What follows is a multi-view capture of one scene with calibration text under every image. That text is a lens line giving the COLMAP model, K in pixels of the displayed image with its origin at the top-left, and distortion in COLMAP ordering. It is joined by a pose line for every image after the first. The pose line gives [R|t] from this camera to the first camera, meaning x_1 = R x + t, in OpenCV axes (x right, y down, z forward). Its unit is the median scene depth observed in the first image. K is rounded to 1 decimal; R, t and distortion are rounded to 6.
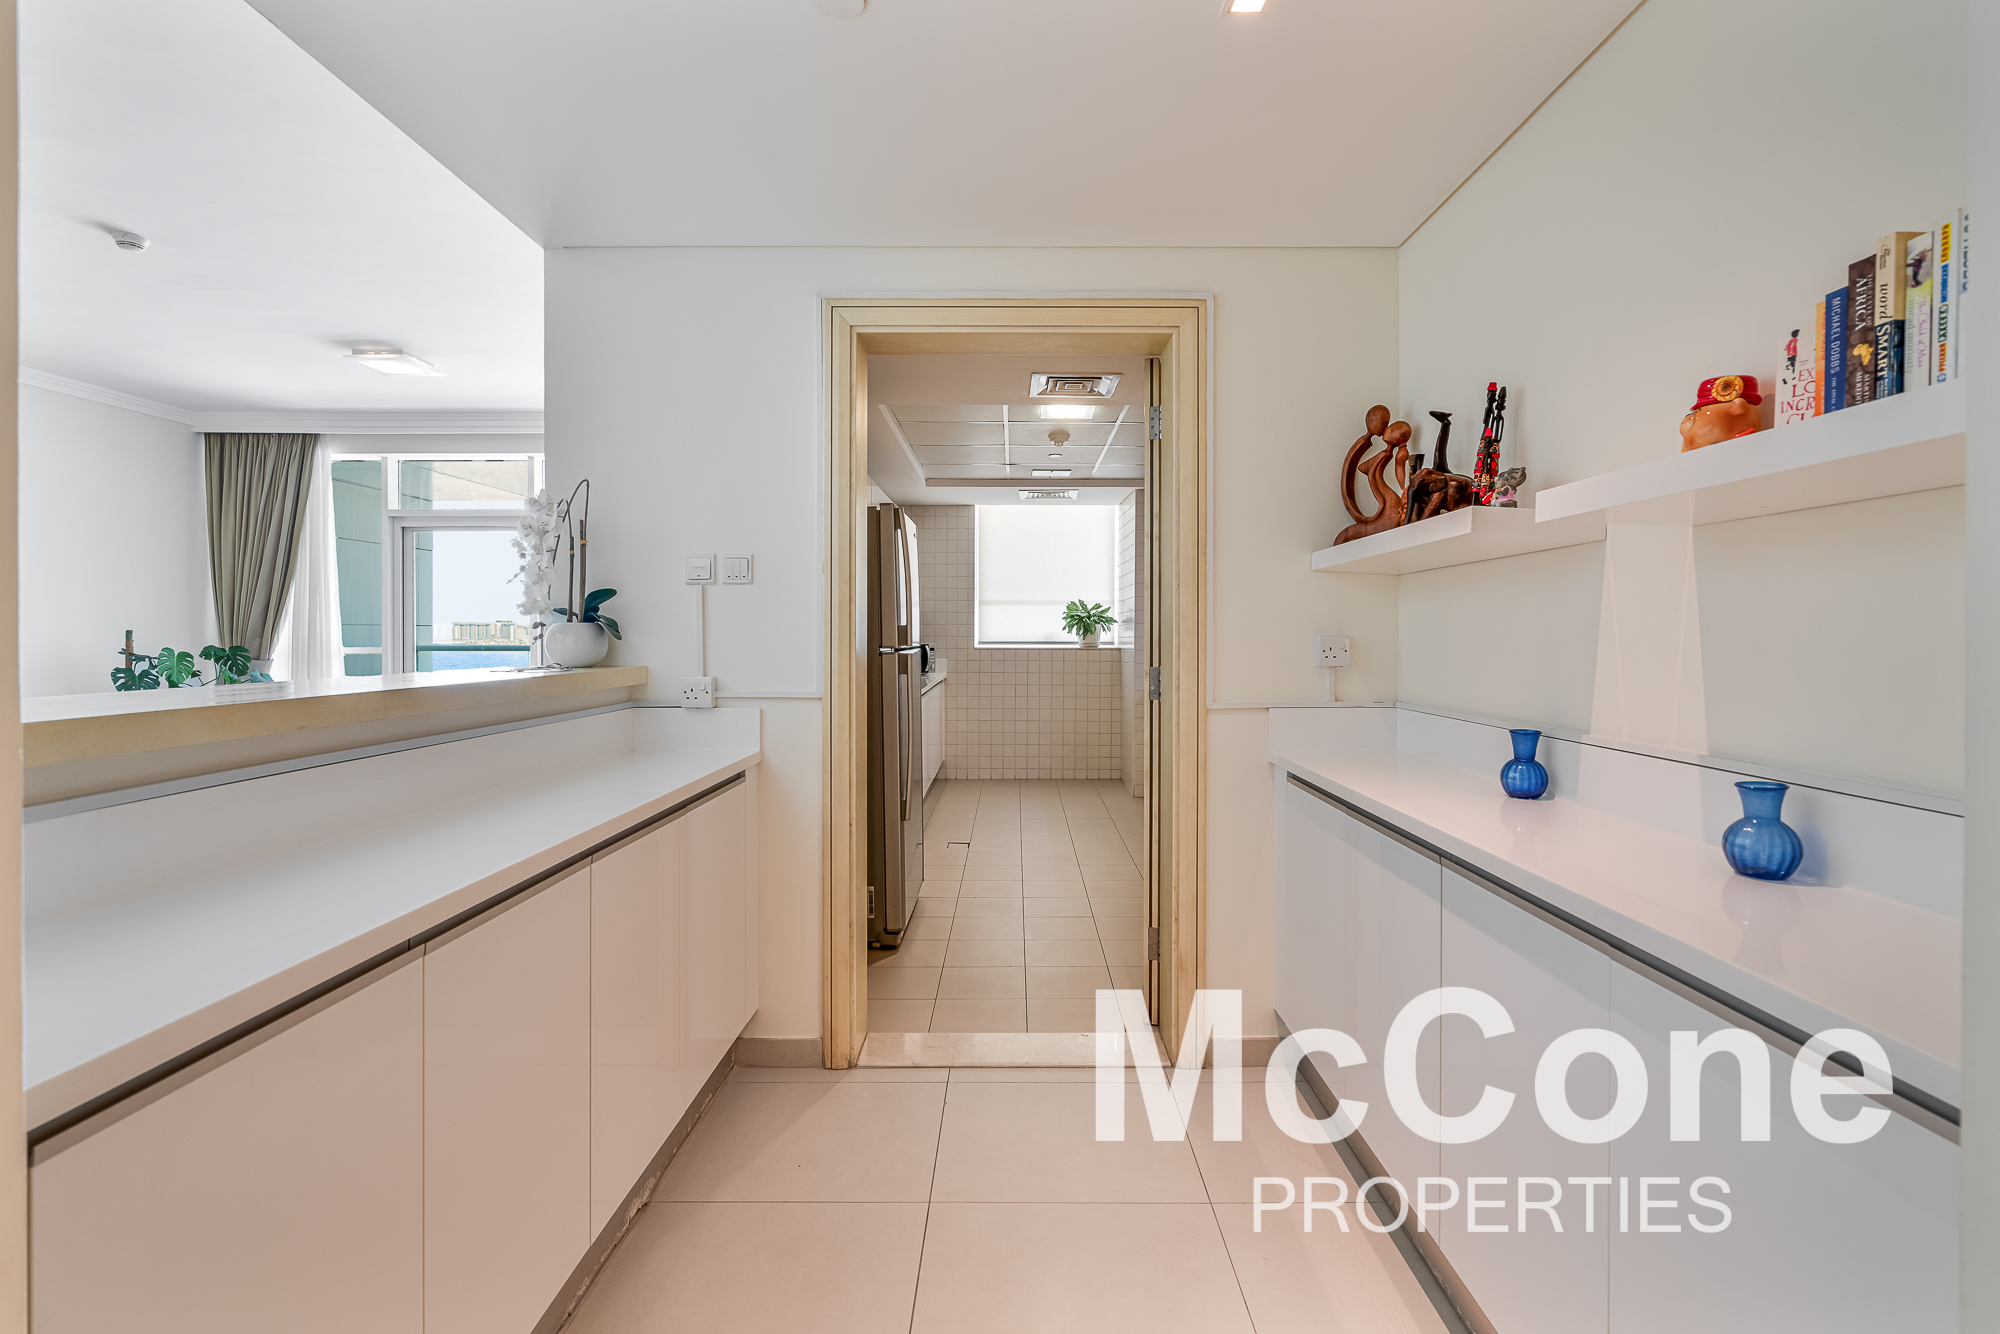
lens RADIAL K [[927.3, 0, 996.4], [0, 927.3, 671.7], [0, 0, 1]] dist [0.001600, 0.003139]
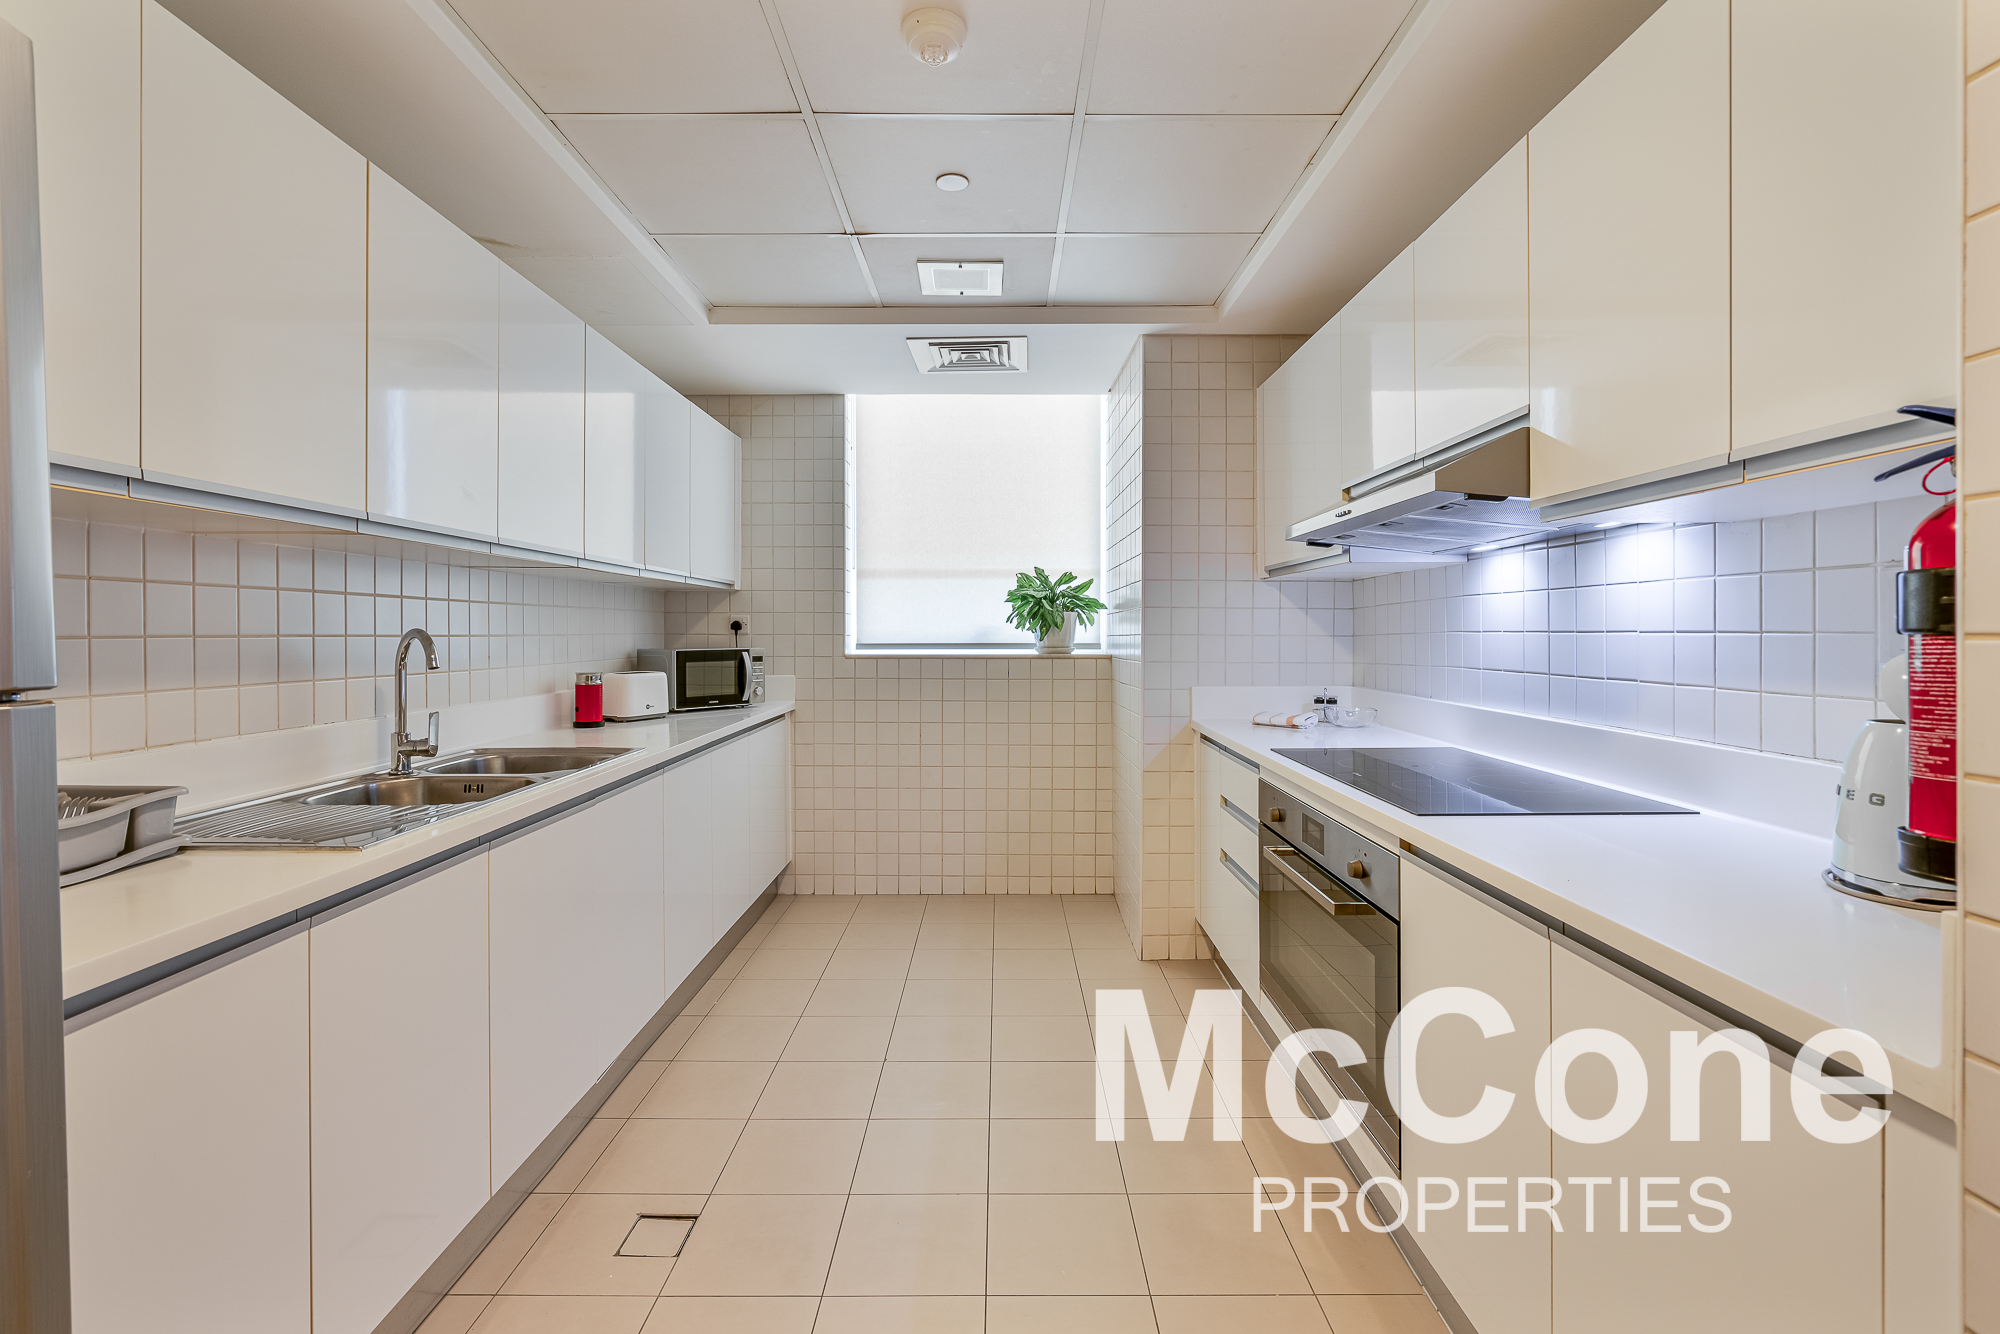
lens RADIAL K [[927.3, 0, 1000.6], [0, 927.3, 655.4], [0, 0, 1]] dist [0.001600, 0.003139]
pose [[0.999274, -0.002917, 0.037984, 0.047326], [0.003528, 0.999865, -0.016018, -0.016721], [-0.037932, 0.016140, 0.999150, 0.452040]]
